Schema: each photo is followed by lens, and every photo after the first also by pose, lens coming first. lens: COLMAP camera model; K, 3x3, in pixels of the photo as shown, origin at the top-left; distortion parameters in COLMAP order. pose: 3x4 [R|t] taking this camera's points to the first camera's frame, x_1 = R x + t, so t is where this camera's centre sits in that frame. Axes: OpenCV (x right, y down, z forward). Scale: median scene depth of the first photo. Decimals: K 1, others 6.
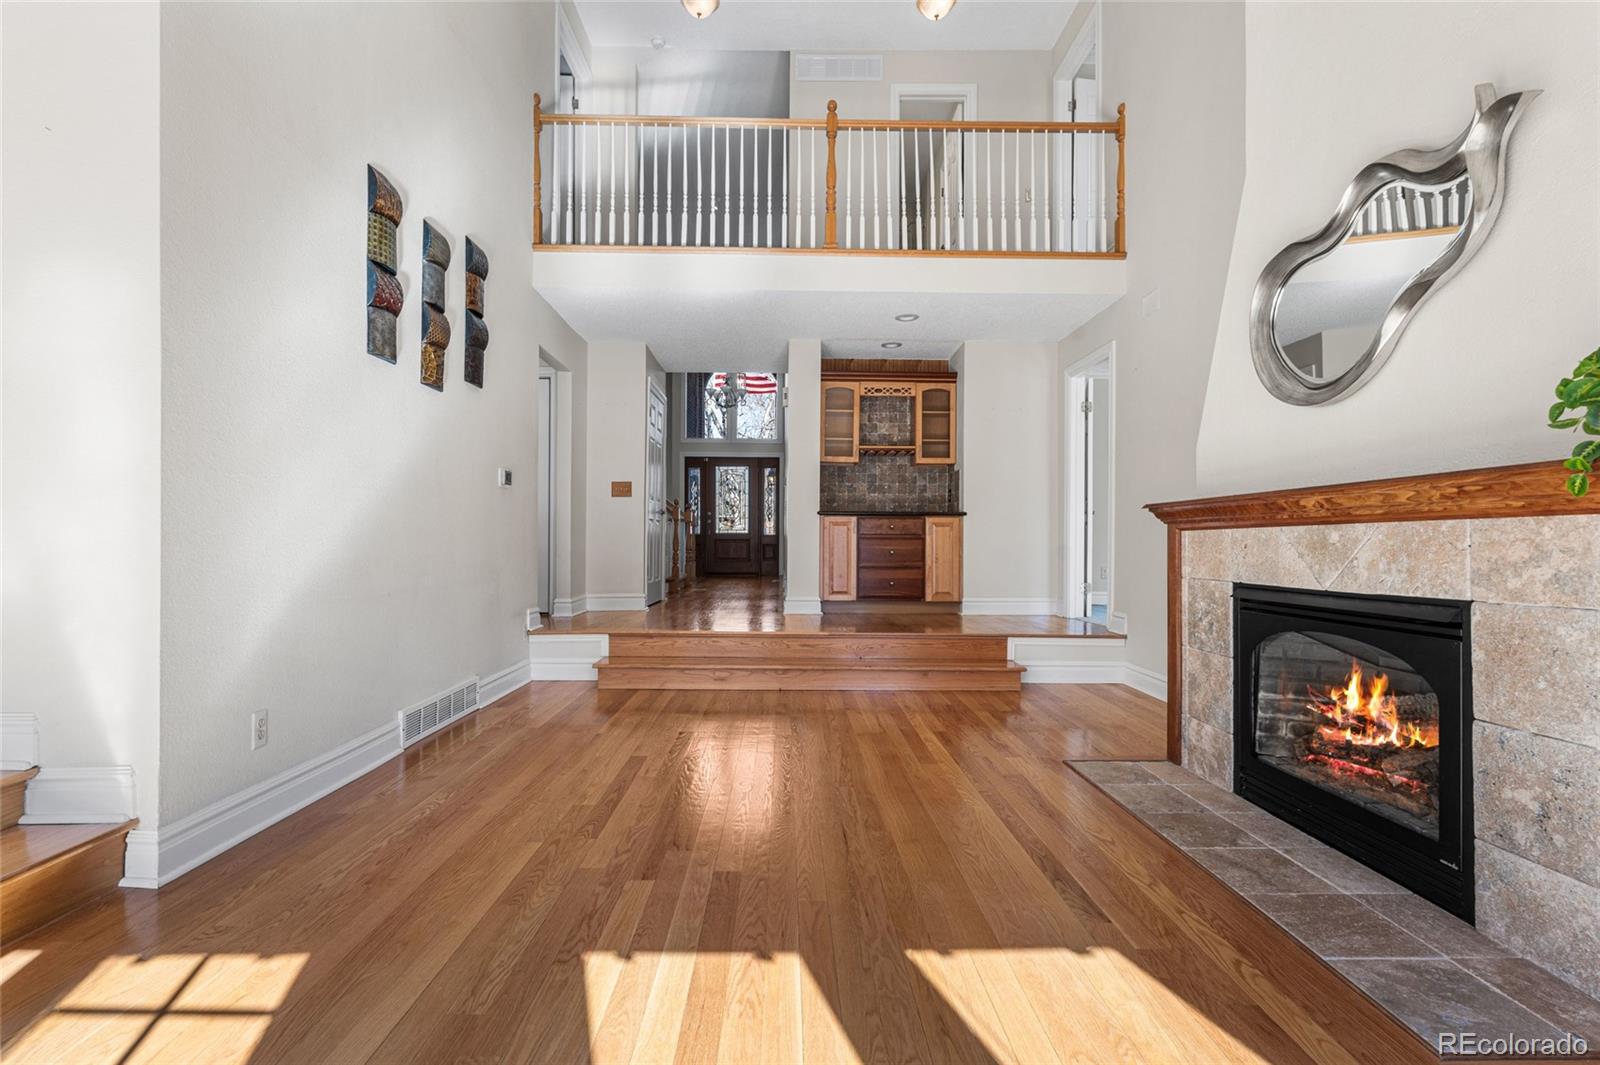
lens RADIAL K [[715.0, 0, 794.4], [0, 715.0, 526.3], [0, 0, 1]] dist [0.000760, 0.000575]
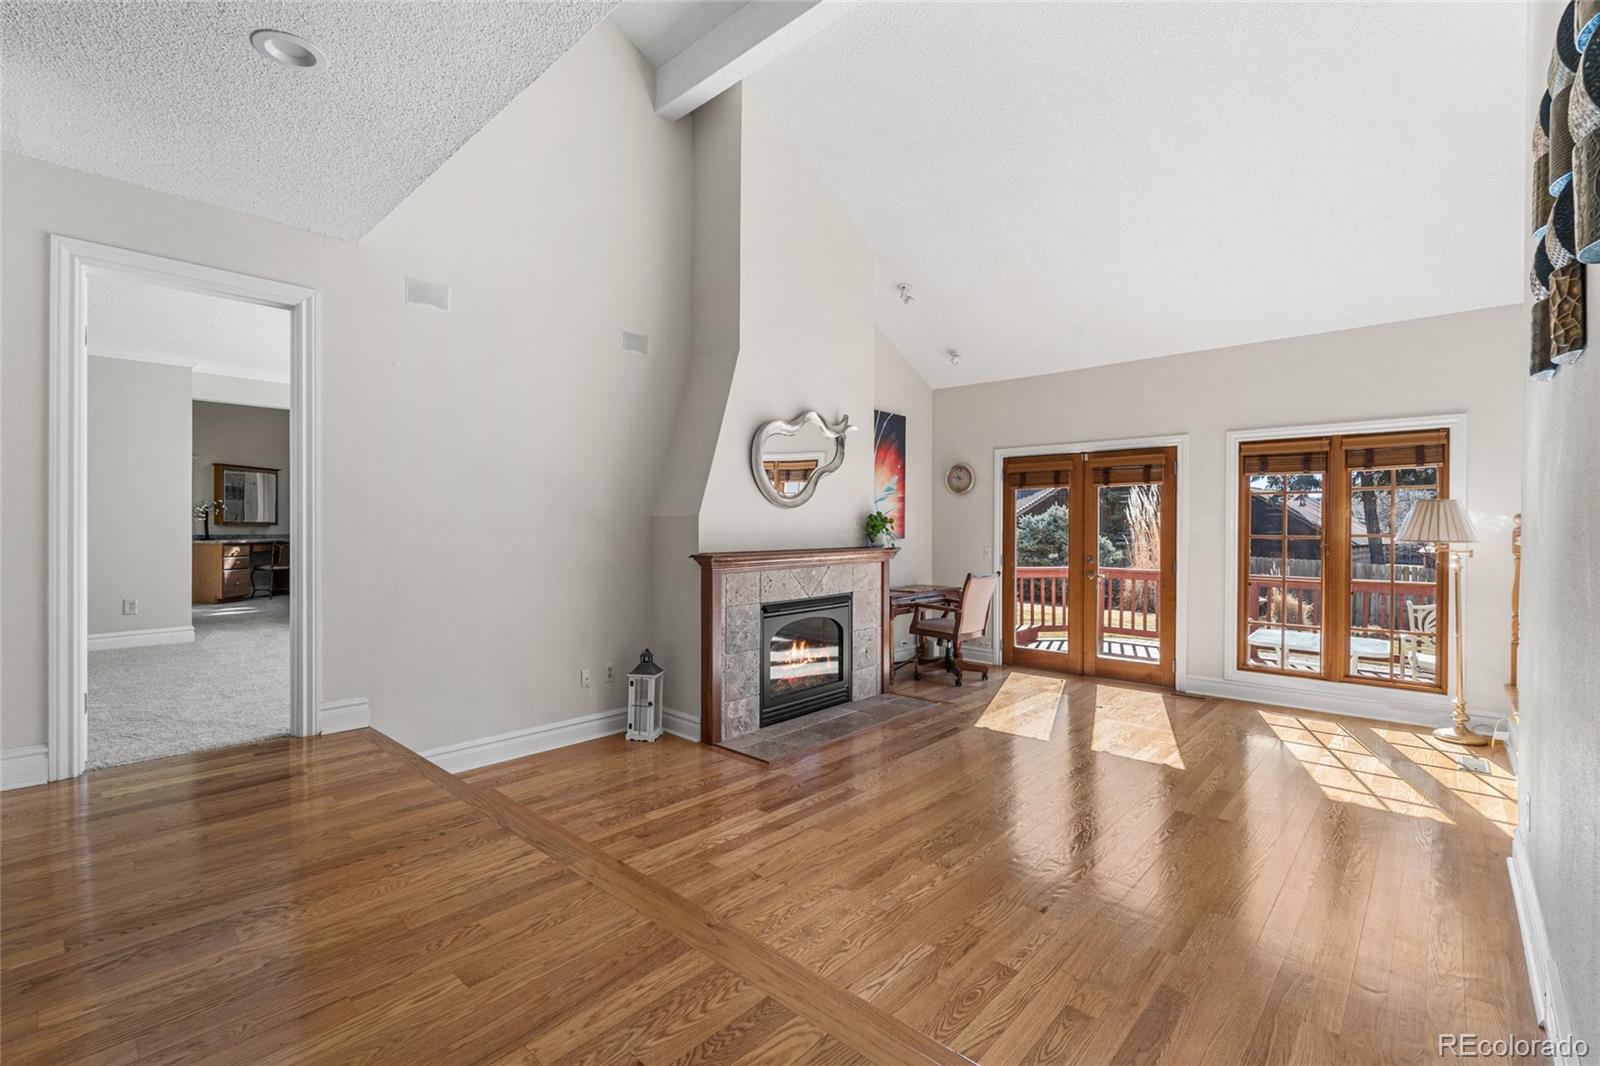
lens RADIAL K [[715.0, 0, 794.4], [0, 715.0, 526.8], [0, 0, 1]] dist [0.000760, 0.000575]
pose [[-0.723287, -0.006178, 0.690520, -0.714425], [-0.016488, 0.999829, -0.008325, -0.104778], [-0.690351, -0.017406, -0.723266, 2.593076]]
